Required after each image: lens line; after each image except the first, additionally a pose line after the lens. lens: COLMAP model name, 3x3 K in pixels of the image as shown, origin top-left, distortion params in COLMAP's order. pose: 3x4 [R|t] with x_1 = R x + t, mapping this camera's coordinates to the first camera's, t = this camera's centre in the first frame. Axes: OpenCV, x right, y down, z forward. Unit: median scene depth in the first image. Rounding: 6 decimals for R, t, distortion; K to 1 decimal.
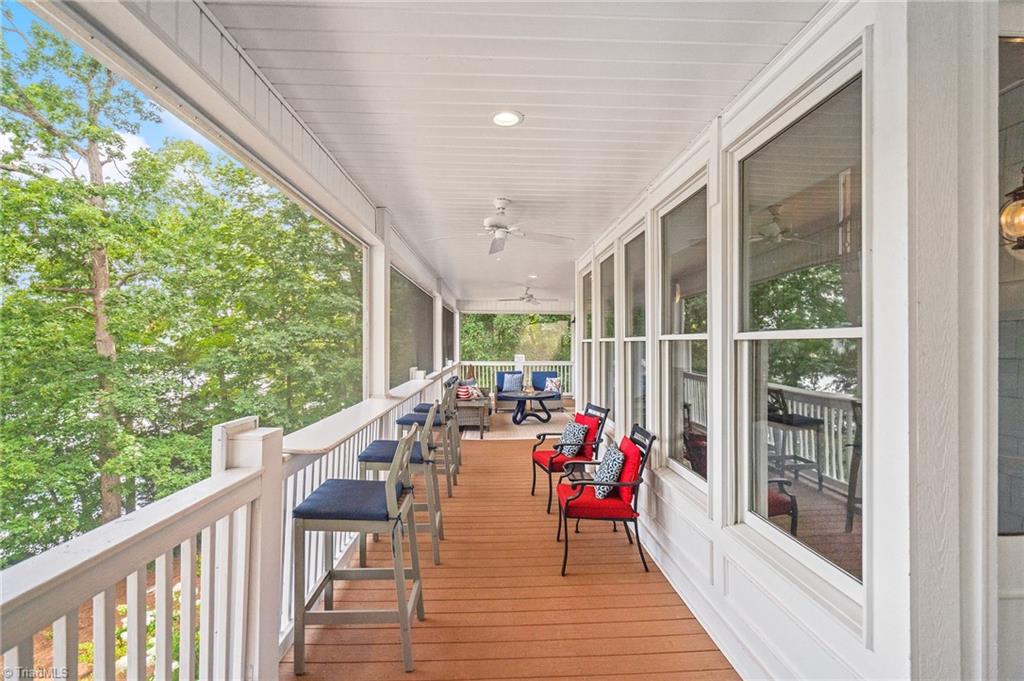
lens RADIAL K [[465.9, 0, 512.4], [0, 465.9, 345.6], [0, 0, 1]] dist [0.000273, 0.000542]
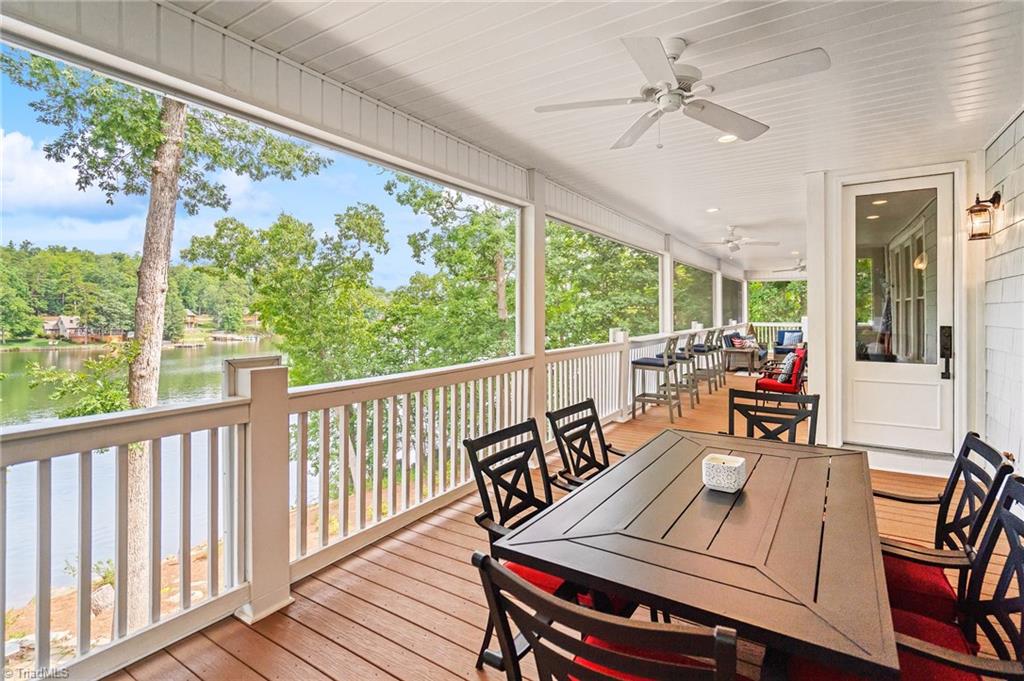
lens RADIAL K [[499.5, 0, 510.1], [0, 499.5, 311.6], [0, 0, 1]] dist [0.000299, 0.000172]
pose [[0.808920, -0.010433, -0.587826, 0.144393], [0.006747, 0.999941, -0.008461, 0.012353], [0.587880, 0.002878, 0.808943, -0.378629]]
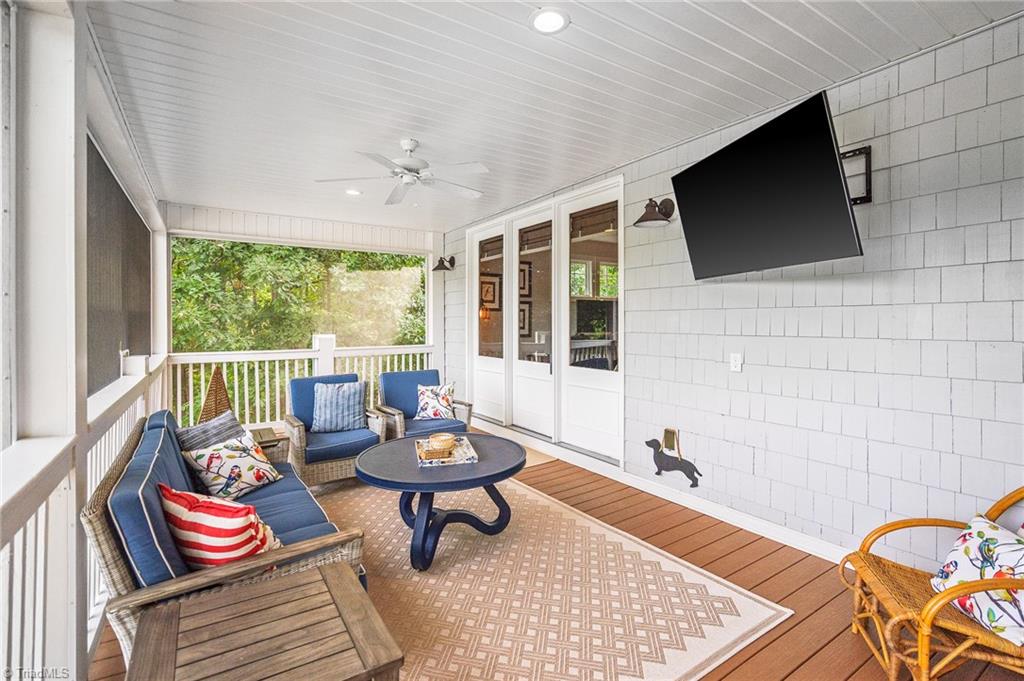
lens RADIAL K [[466.5, 0, 511.6], [0, 466.5, 327.1], [0, 0, 1]] dist [0.000005, 0.000140]
pose [[0.865681, -0.012734, 0.500433, -0.059544], [0.011035, 0.999919, 0.006356, 0.010924], [-0.500474, 0.000020, 0.865752, 0.505508]]
